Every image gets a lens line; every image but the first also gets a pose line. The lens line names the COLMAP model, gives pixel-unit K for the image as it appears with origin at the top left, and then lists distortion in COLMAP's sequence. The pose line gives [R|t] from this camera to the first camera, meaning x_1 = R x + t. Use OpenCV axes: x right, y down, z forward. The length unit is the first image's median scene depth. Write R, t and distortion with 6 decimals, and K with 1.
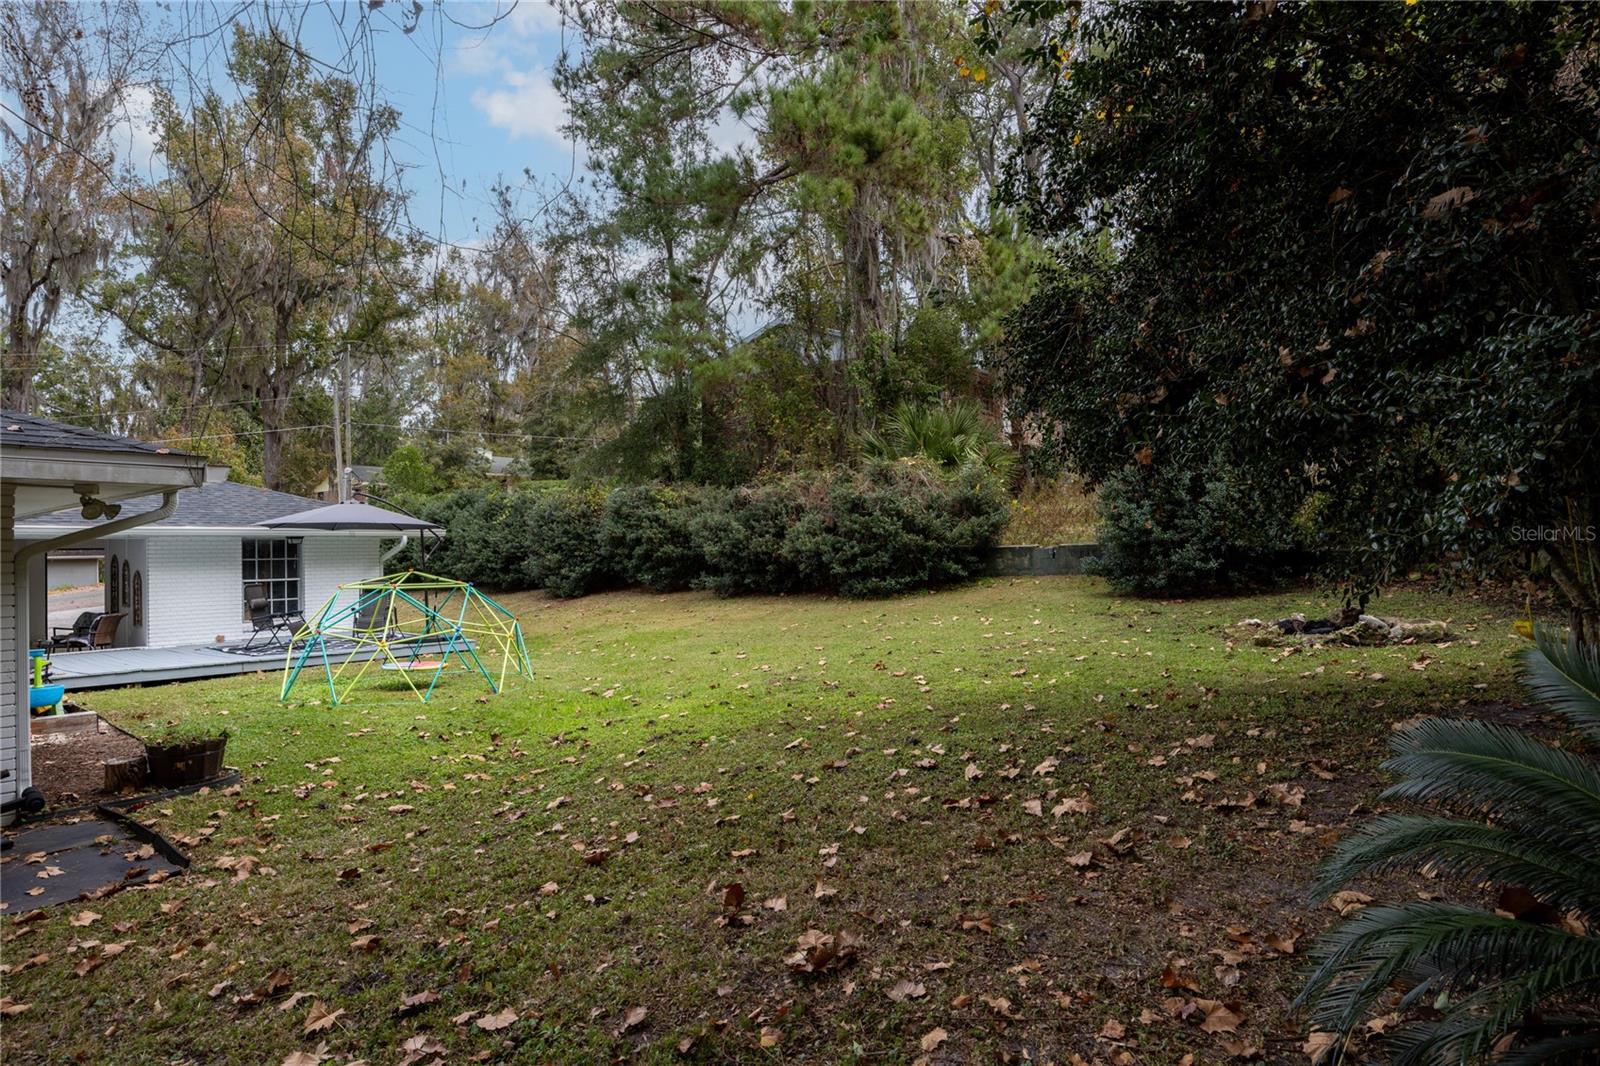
lens RADIAL K [[972.1, 0, 801.1], [0, 972.1, 536.5], [0, 0, 1]] dist [-0.012425, -0.001085]
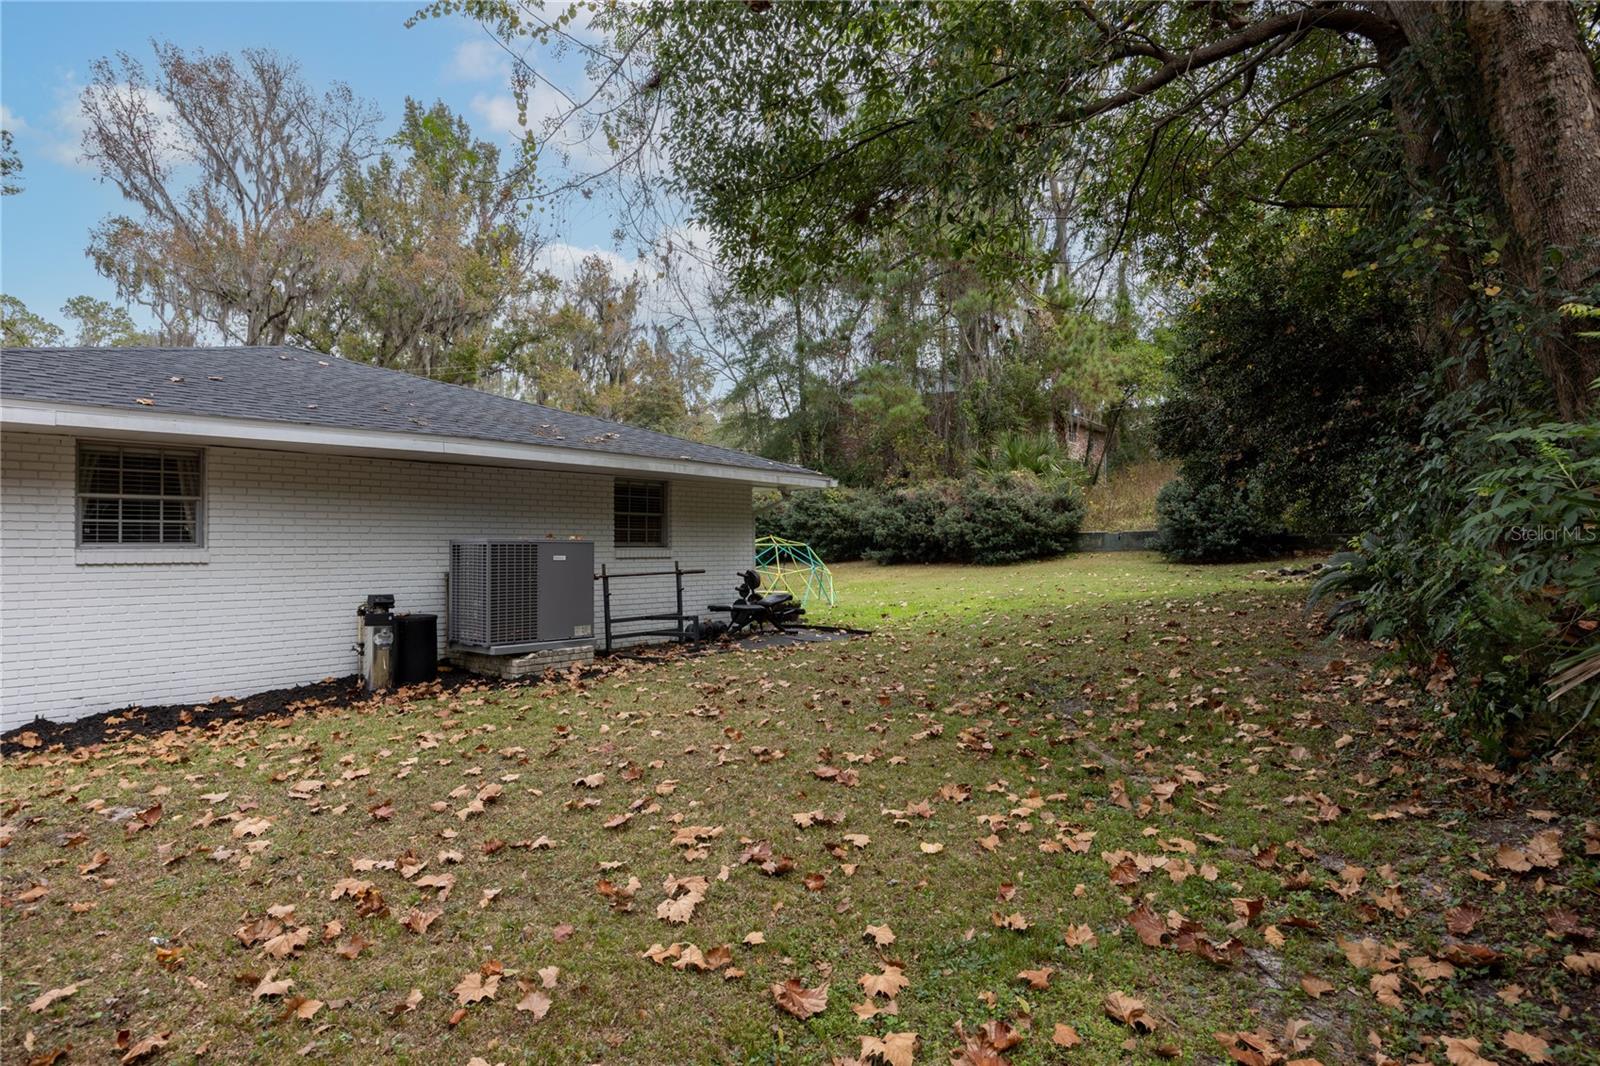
lens RADIAL K [[922.8, 0, 797.1], [0, 922.8, 531.5], [0, 0, 1]] dist [-0.005406, -0.002128]
pose [[0.999883, 0.015122, 0.002229, -0.232196], [-0.015117, 0.999883, -0.002527, 0.019316], [-0.002267, 0.002493, 0.999994, -0.407449]]
